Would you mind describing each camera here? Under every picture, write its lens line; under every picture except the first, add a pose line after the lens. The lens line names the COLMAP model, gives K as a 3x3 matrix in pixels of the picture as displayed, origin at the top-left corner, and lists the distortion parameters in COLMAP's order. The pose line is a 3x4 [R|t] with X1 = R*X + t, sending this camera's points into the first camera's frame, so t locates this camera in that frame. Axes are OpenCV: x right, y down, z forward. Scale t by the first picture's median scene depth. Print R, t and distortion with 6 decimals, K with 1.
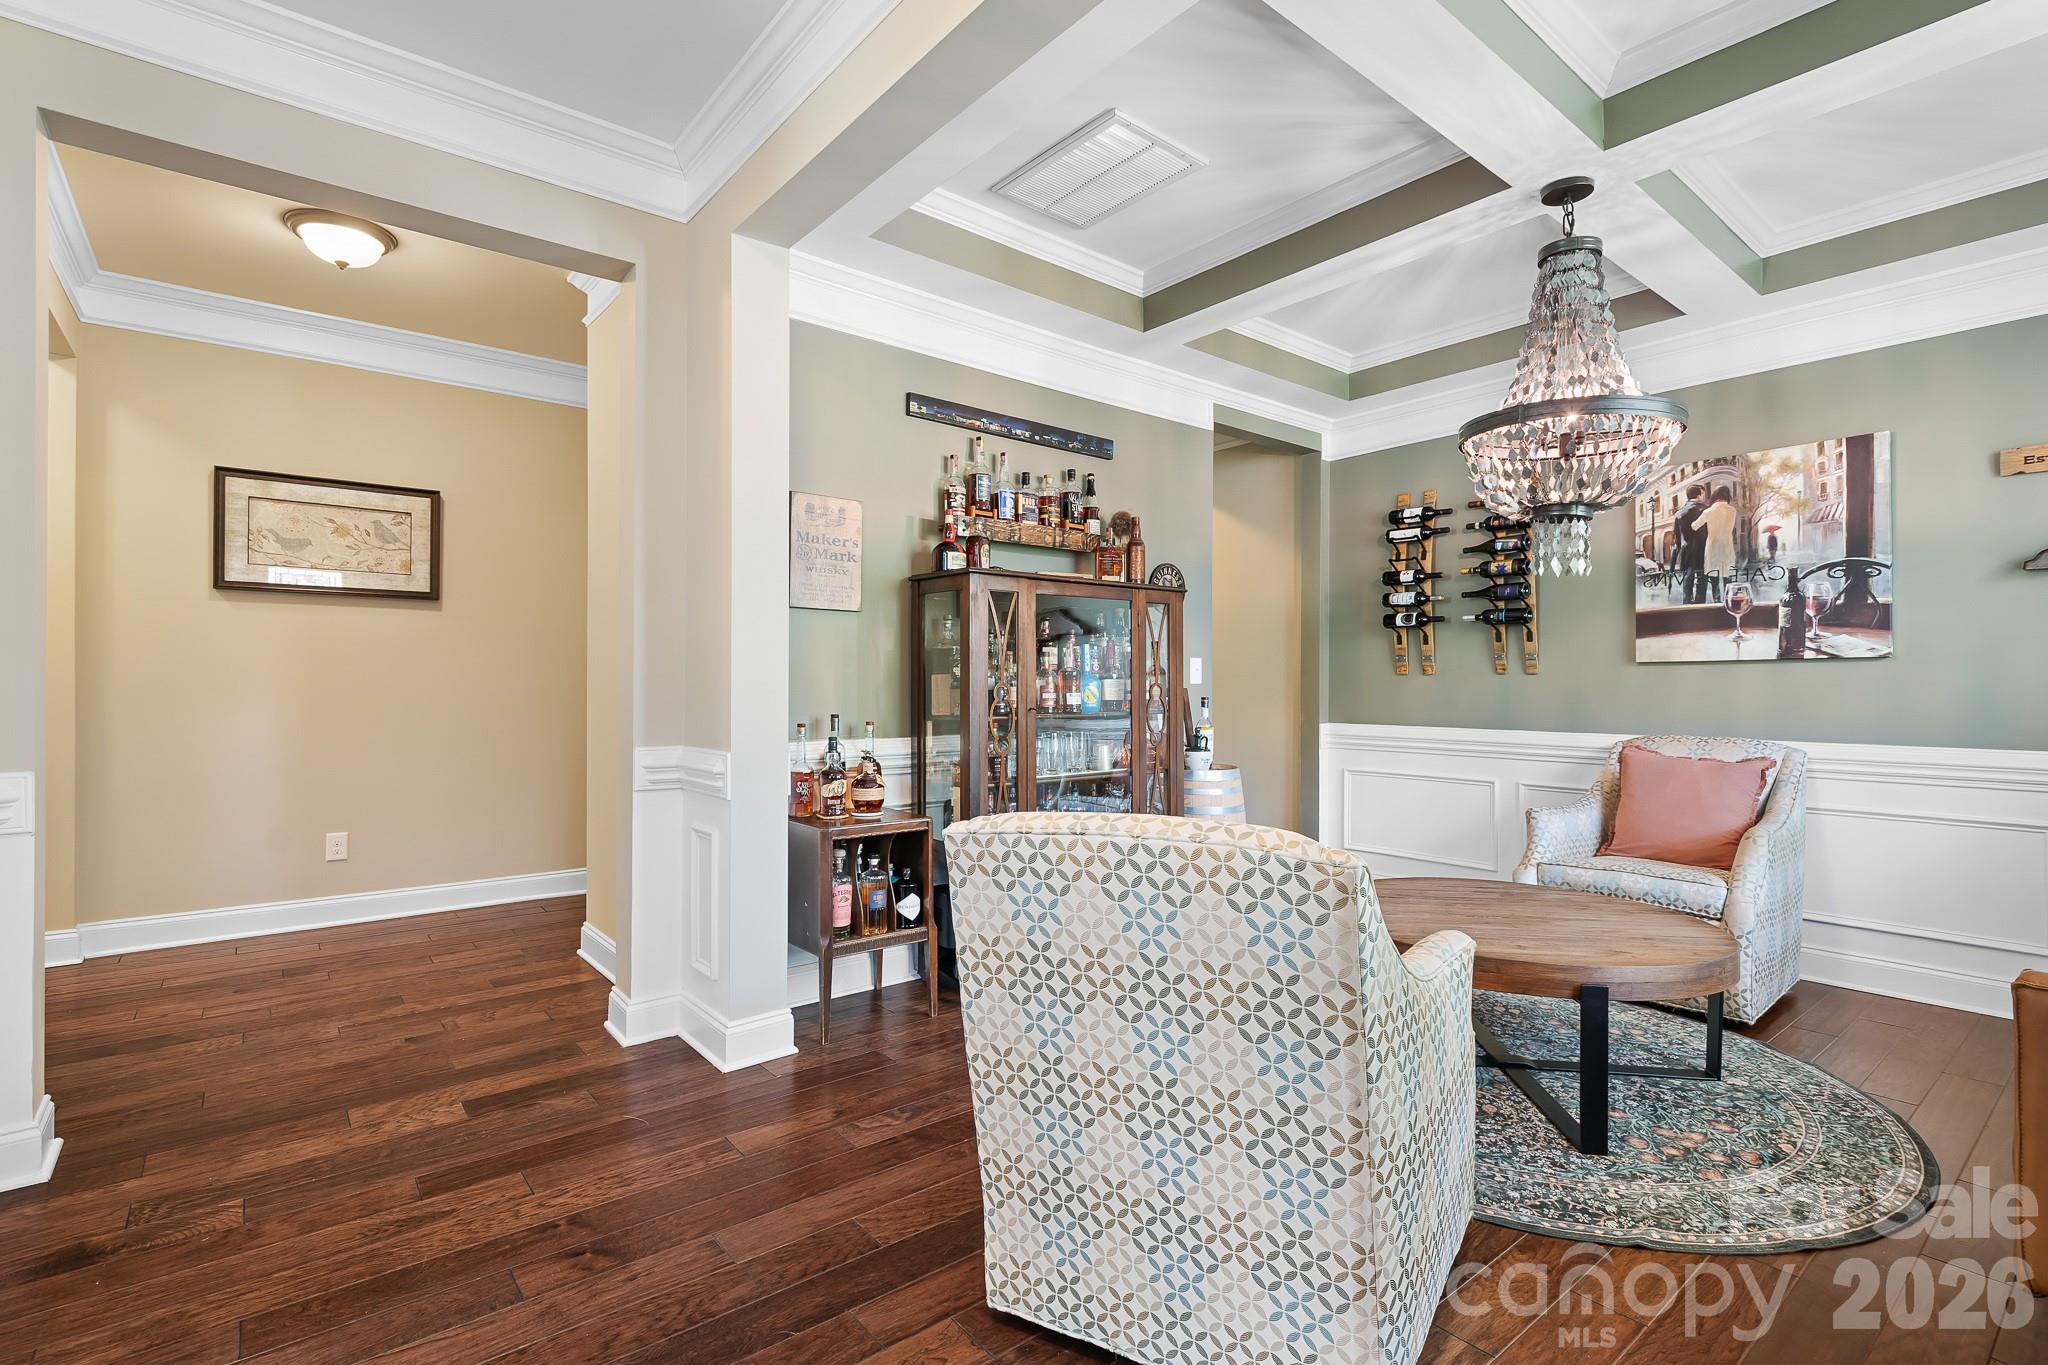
lens RADIAL K [[964.1, 0, 1041.2], [0, 964.1, 679.8], [0, 0, 1]] dist [0.009654, -0.003096]
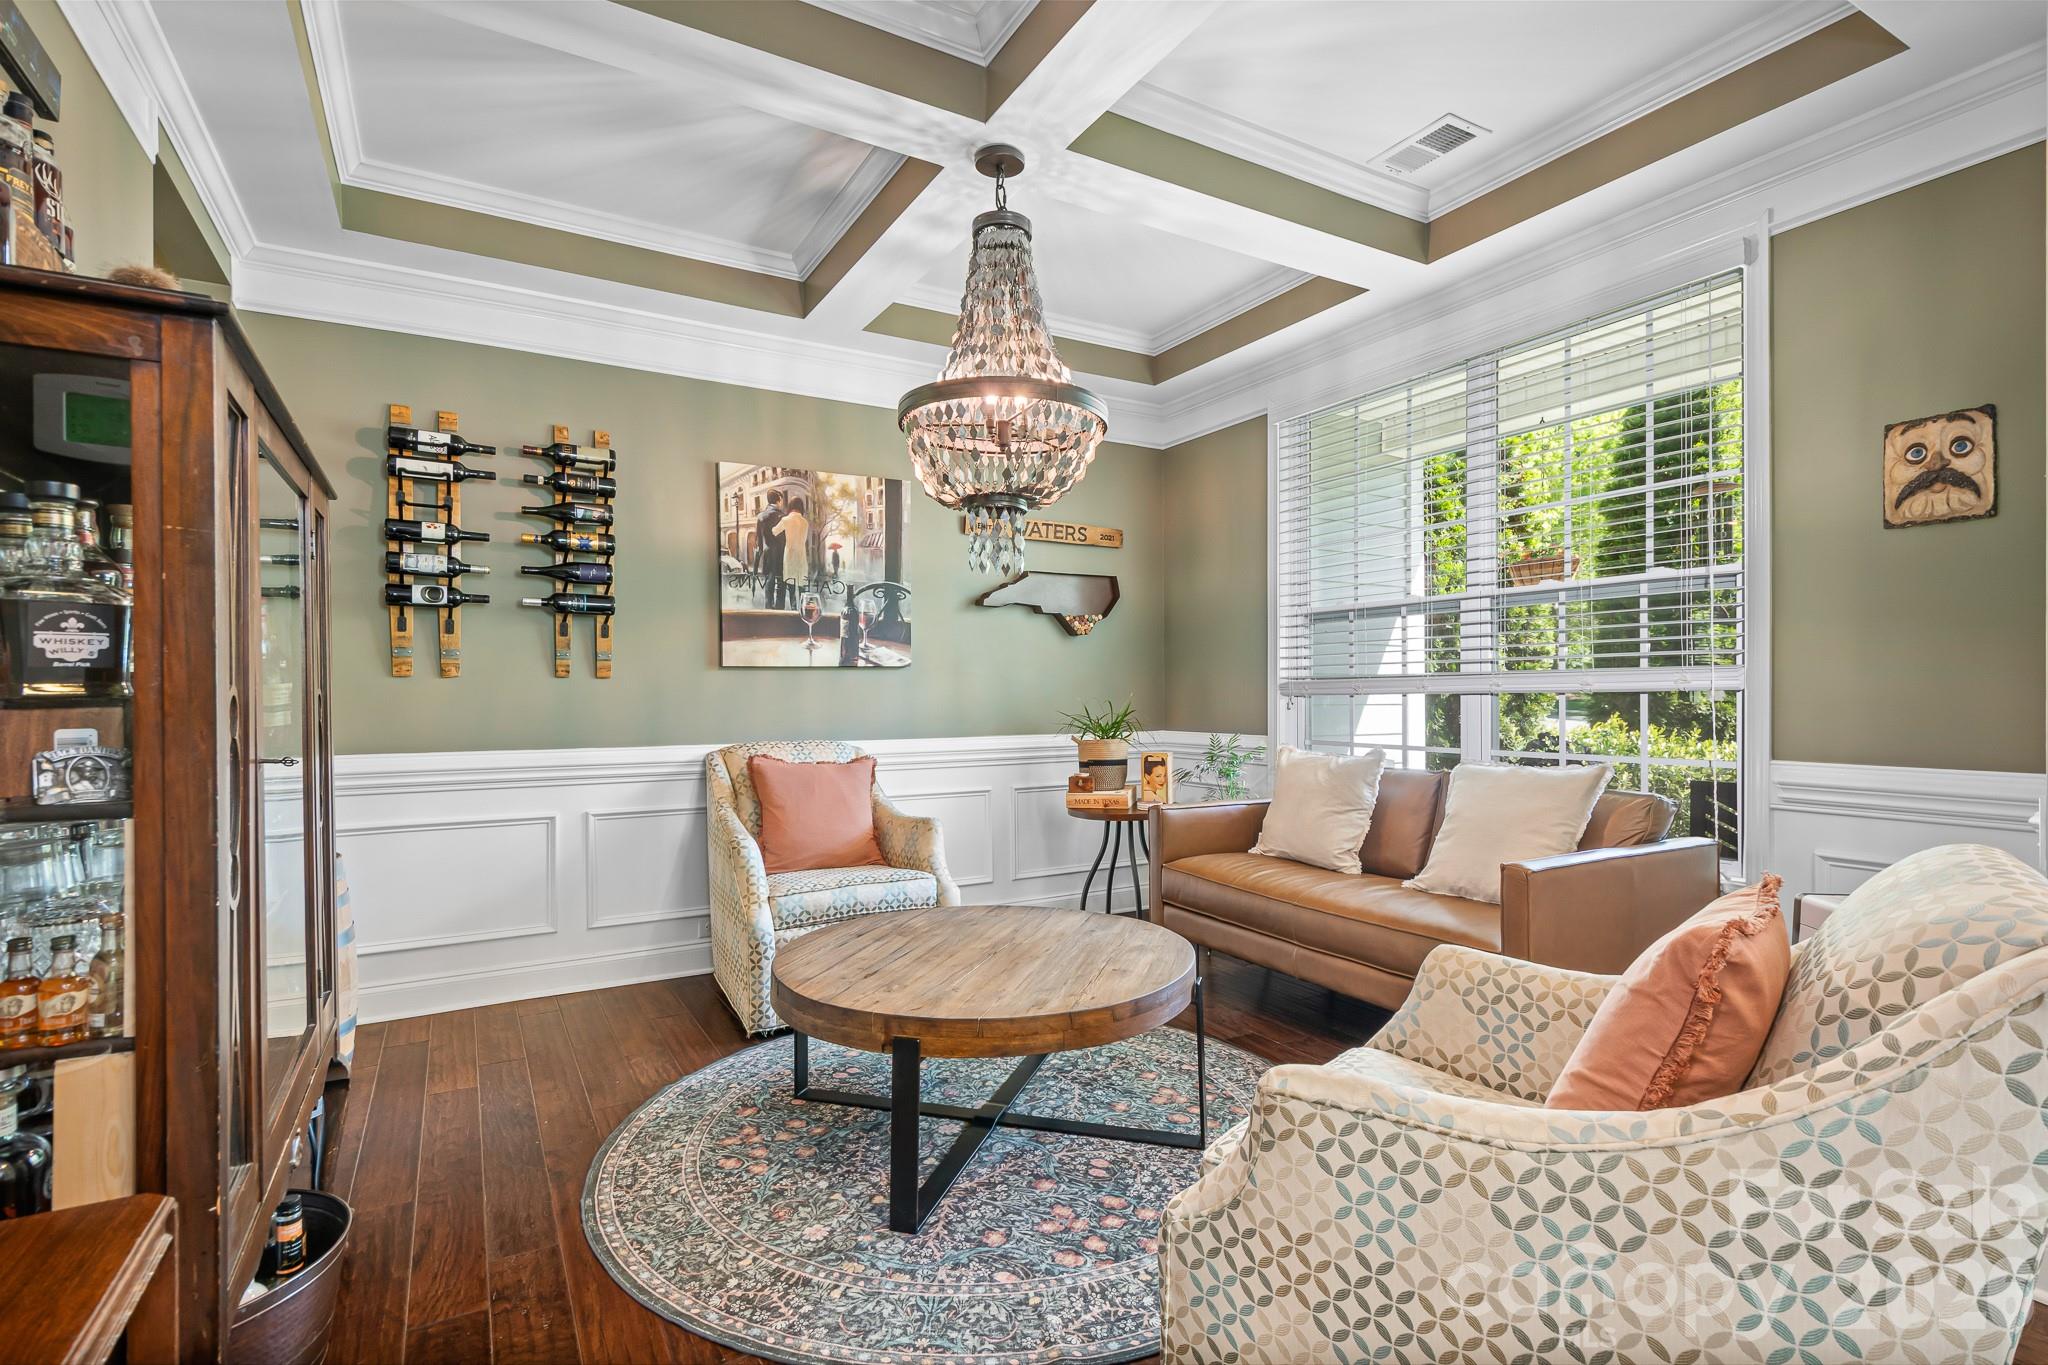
lens RADIAL K [[964.1, 0, 1031.0], [0, 964.1, 693.2], [0, 0, 1]] dist [0.009654, -0.003096]
pose [[0.164616, -0.004922, 0.986345, -0.268947], [0.000429, 0.999988, 0.004918, 0.003510], [-0.986358, -0.000386, 0.164616, 0.582728]]
